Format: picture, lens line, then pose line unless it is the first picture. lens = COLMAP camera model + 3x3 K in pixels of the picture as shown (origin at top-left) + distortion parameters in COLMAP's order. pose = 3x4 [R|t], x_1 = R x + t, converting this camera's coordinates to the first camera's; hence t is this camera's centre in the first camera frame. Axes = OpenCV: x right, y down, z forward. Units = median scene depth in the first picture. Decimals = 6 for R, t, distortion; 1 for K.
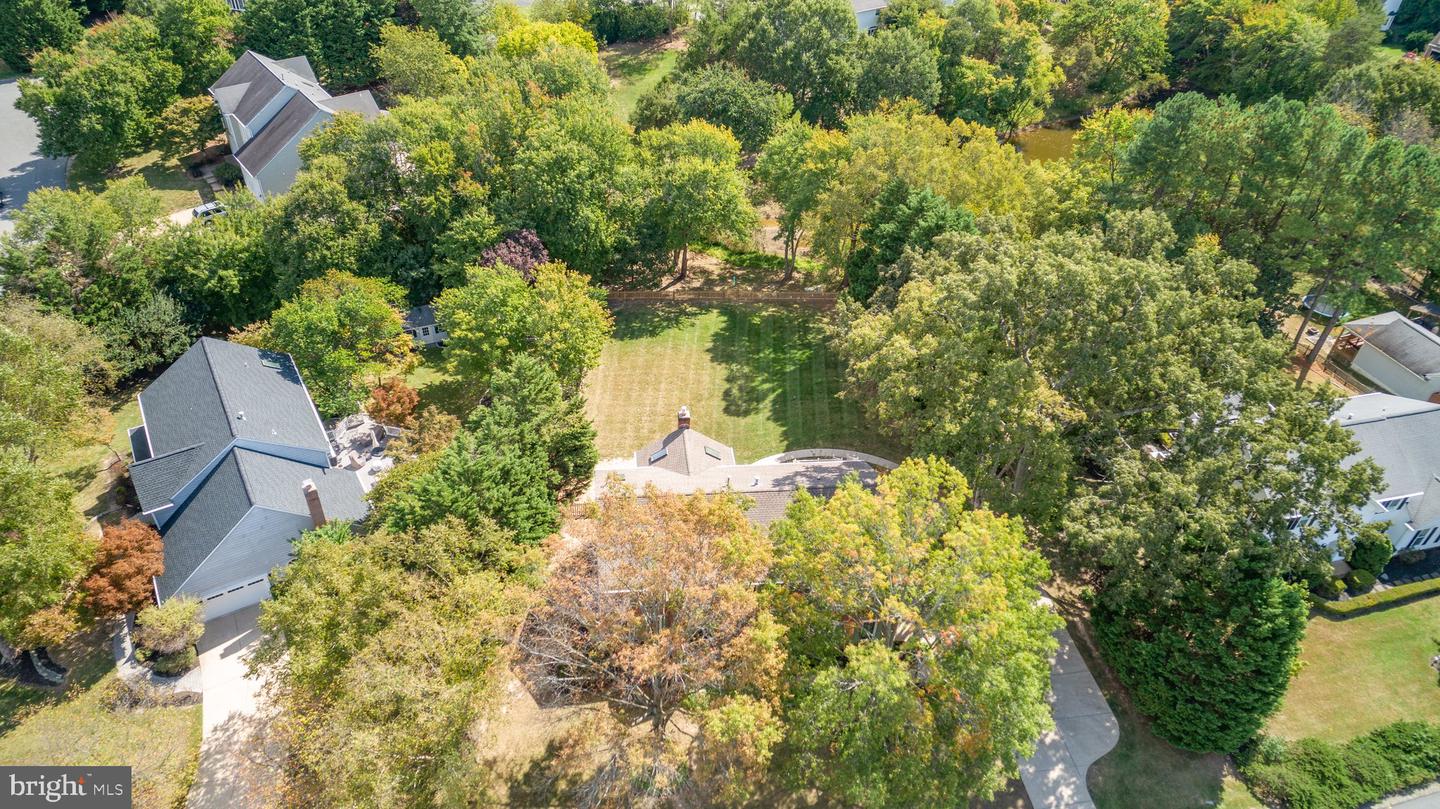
lens RADIAL K [[974.8, 0, 713.8], [0, 974.8, 406.7], [0, 0, 1]] dist [-0.005990, 0.005511]
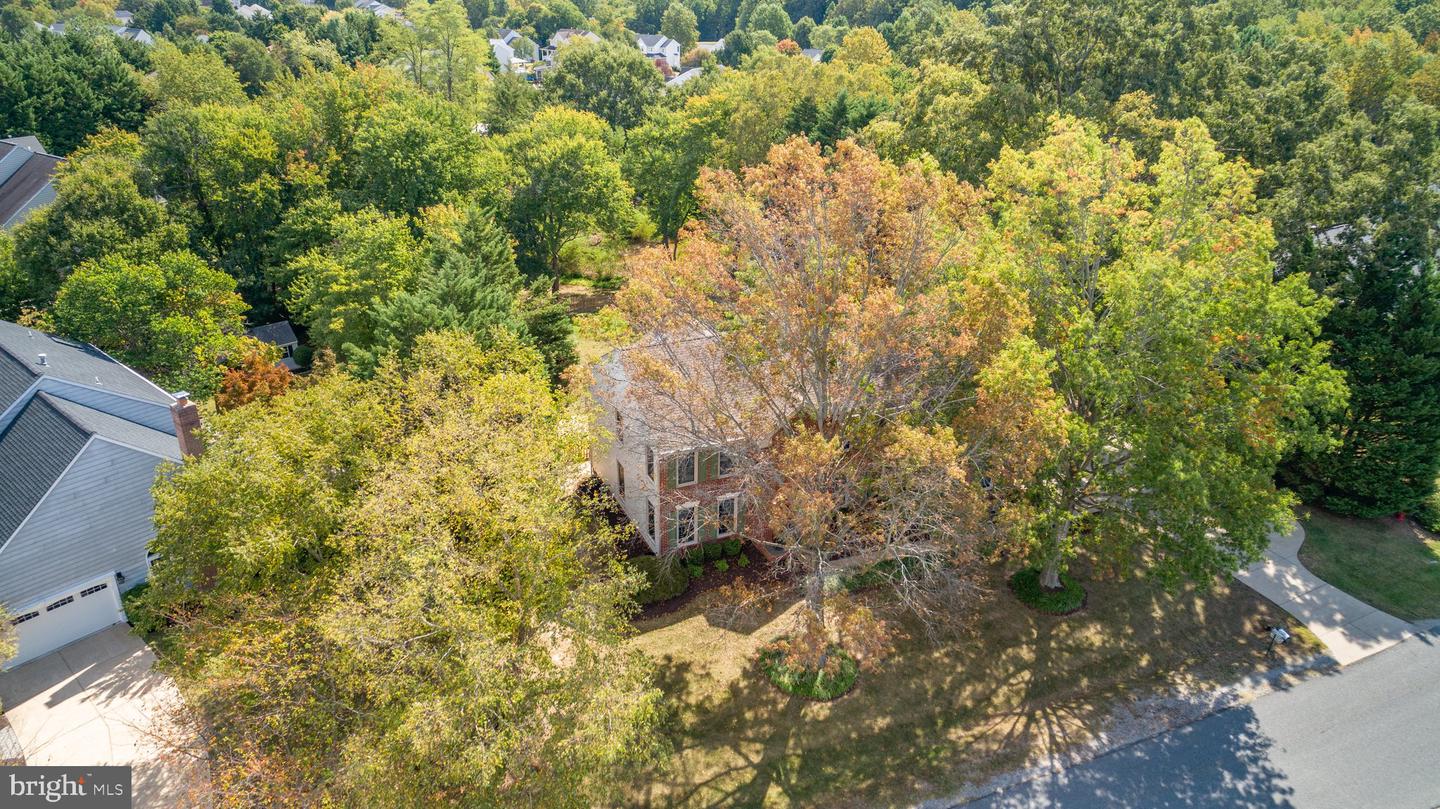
lens RADIAL K [[974.8, 0, 721.4], [0, 974.8, 404.3], [0, 0, 1]] dist [-0.005990, 0.005511]
pose [[0.948814, -0.164961, 0.269331, -0.170577], [0.224556, 0.952006, -0.207988, 0.205231], [-0.222094, 0.257822, 0.940320, 0.211385]]
